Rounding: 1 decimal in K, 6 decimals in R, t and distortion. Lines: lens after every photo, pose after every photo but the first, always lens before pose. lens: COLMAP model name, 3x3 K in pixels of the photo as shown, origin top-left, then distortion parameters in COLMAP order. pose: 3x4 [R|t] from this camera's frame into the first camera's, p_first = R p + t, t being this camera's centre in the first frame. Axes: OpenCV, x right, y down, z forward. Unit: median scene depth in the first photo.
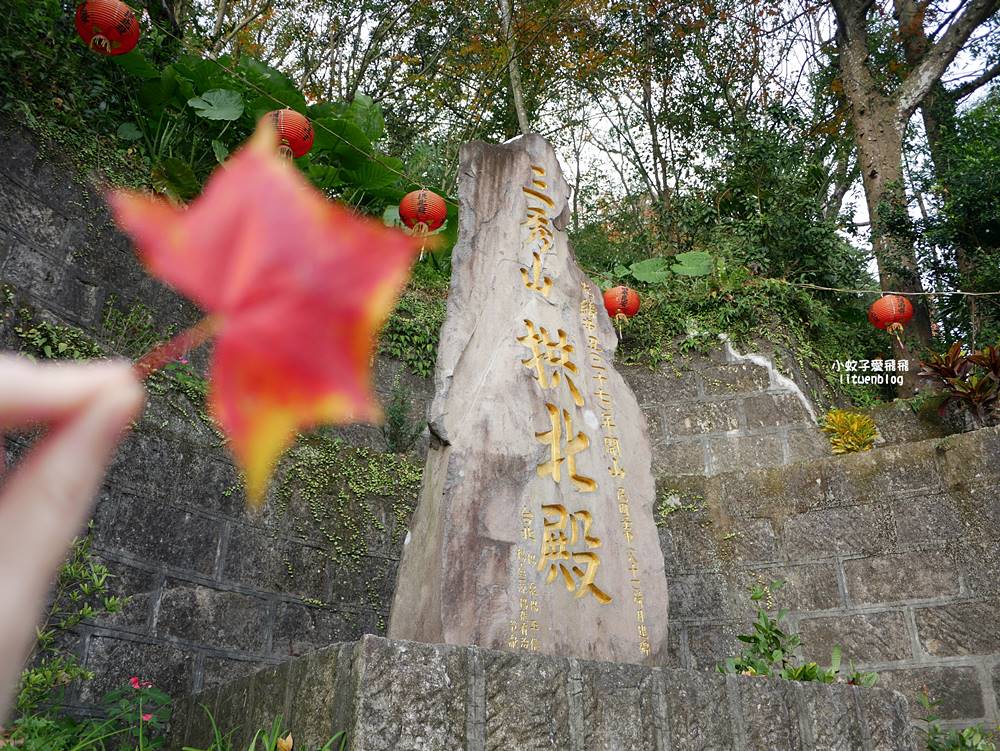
lens RADIAL K [[840.1, 0, 500.0], [0, 840.1, 375.5], [0, 0, 1]] dist [-0.040335, 0.007371]
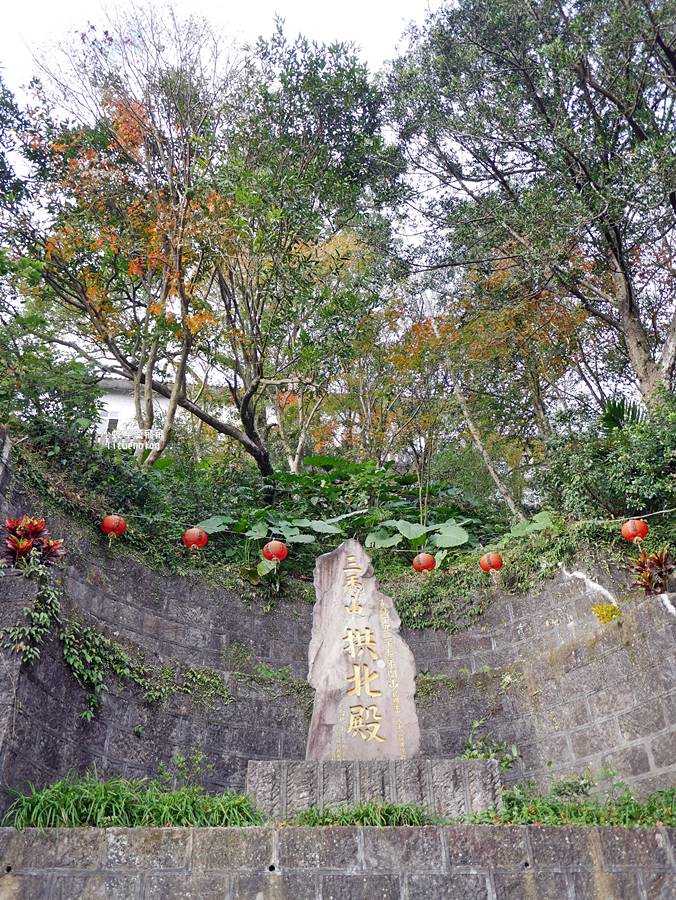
lens RADIAL K [[756.1, 0, 338.0], [0, 756.1, 450.0], [0, 0, 1]] dist [-0.040335, 0.007371]
pose [[0.864743, -0.315970, -0.390362, 0.881835], [0.247270, 0.944411, -0.216671, -0.075382], [0.437123, 0.090840, 0.894802, -0.879012]]
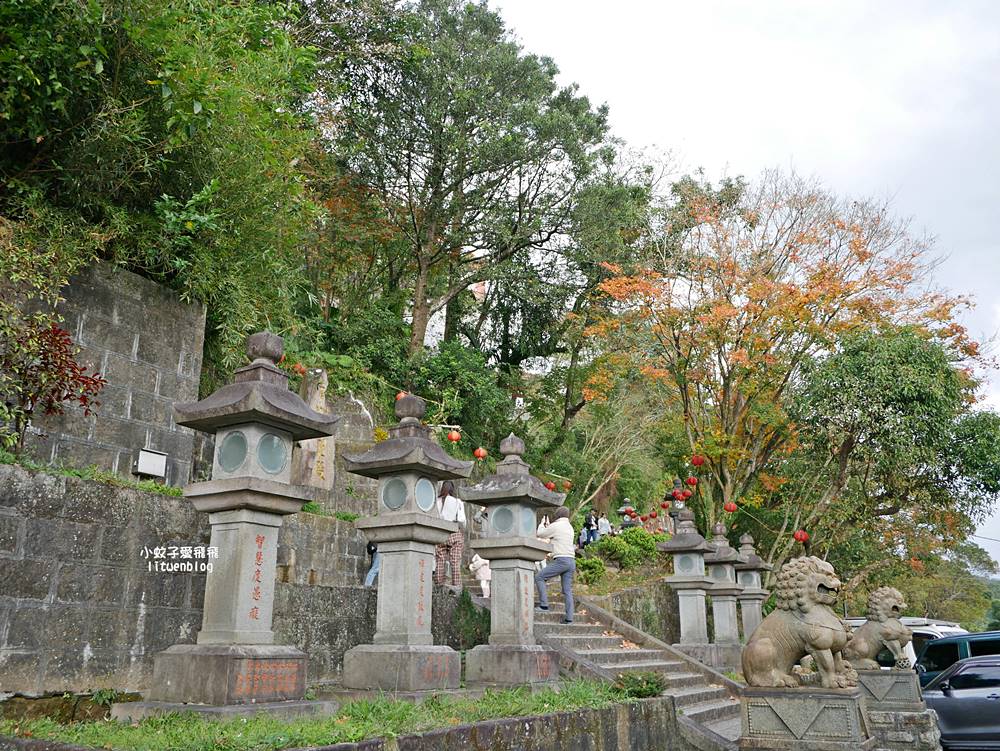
lens RADIAL K [[840.1, 0, 500.0], [0, 840.1, 375.5], [0, 0, 1]] dist [-0.040335, 0.007371]
pose [[0.855384, 0.170680, 0.489067, -1.233372], [-0.256827, 0.959678, 0.114275, -0.952108], [-0.449842, -0.223354, 0.864728, -2.982898]]
